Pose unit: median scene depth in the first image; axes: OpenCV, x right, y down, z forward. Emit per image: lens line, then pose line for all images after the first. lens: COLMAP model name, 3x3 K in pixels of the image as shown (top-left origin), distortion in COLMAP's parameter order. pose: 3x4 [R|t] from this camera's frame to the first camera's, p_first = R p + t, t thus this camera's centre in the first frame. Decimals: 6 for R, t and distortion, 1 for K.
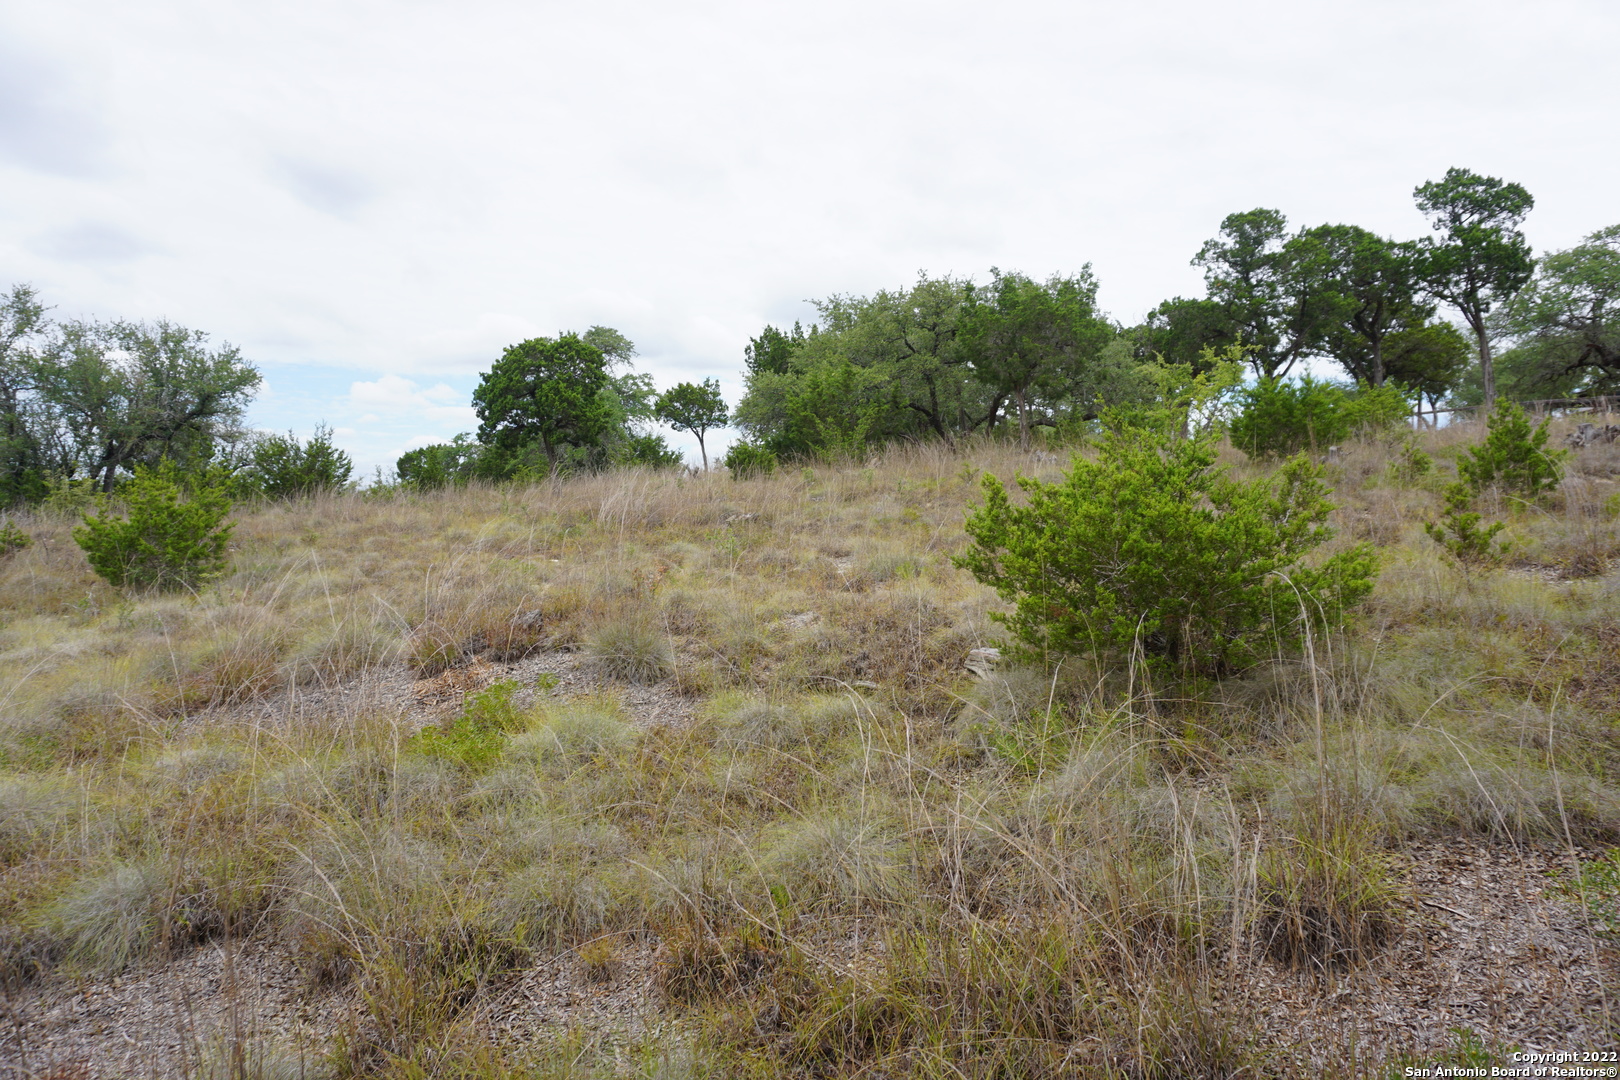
lens RADIAL K [[1083.2, 0, 810.0], [0, 1083.2, 540.0], [0, 0, 1]] dist [-0.055468, 0.036419]
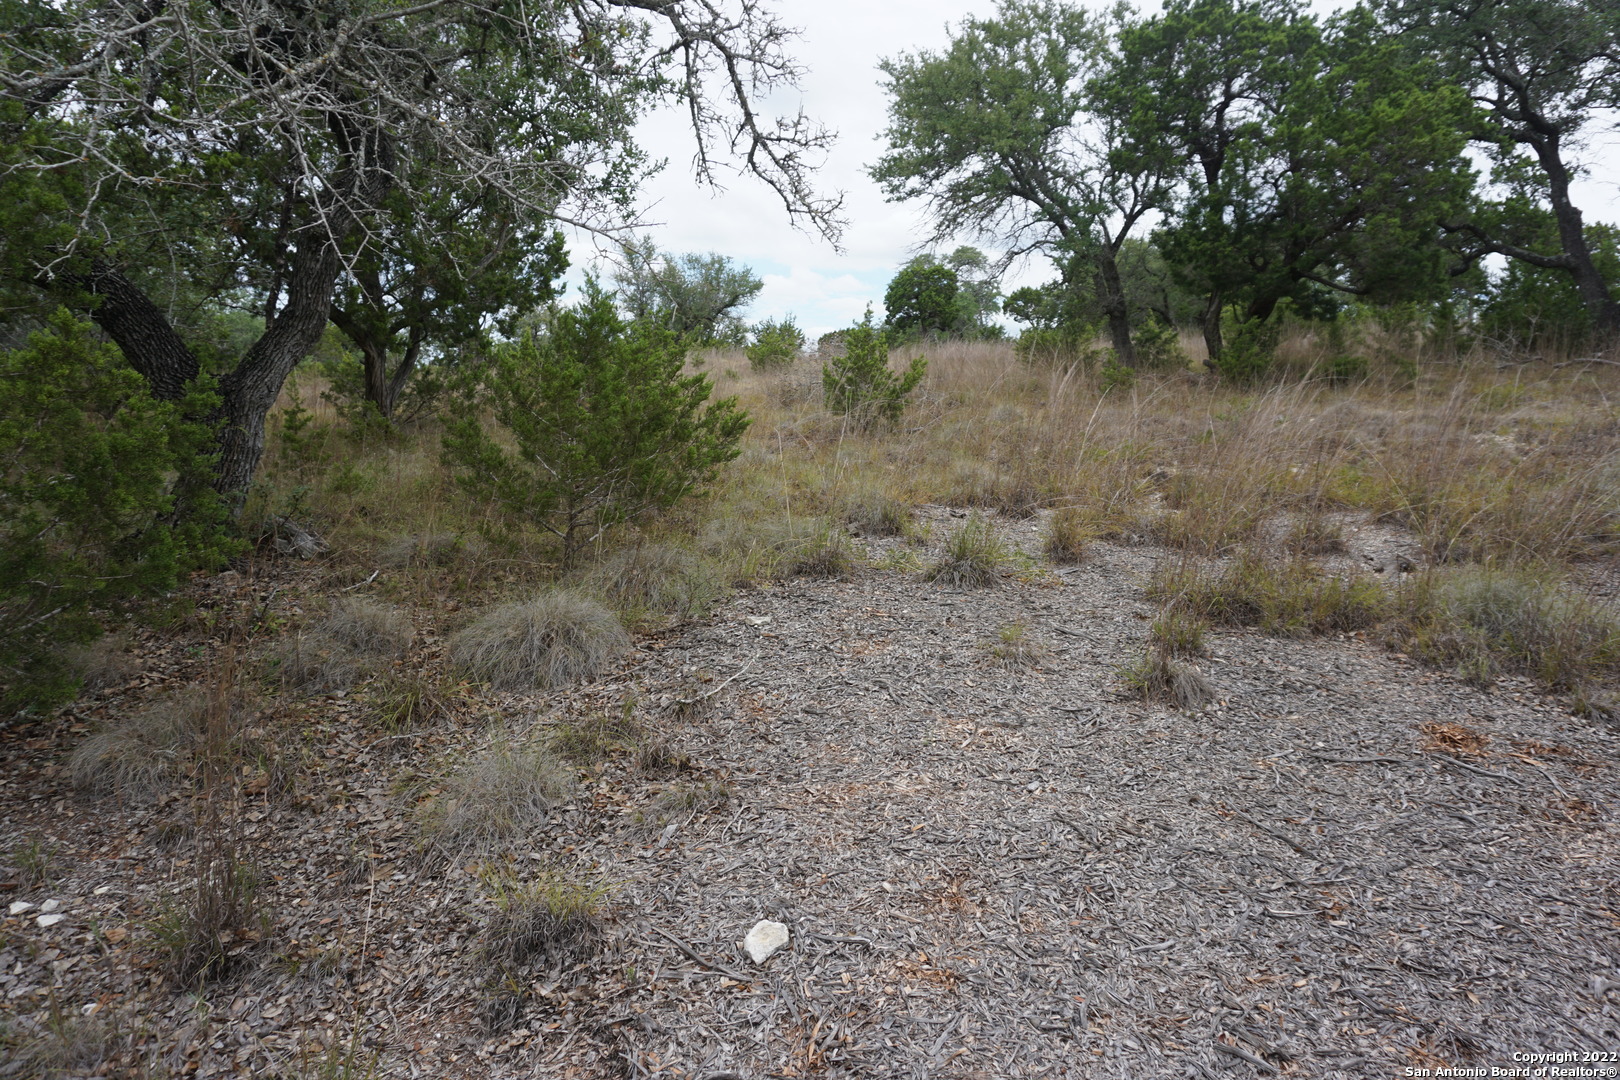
lens RADIAL K [[1082.0, 0, 803.3], [0, 1082.0, 534.8], [0, 0, 1]] dist [-0.059244, 0.035822]
pose [[0.940652, 0.081165, -0.329523, 0.159302], [-0.050477, 0.993640, 0.100652, 0.072120], [0.335597, -0.078045, 0.938767, -0.658899]]
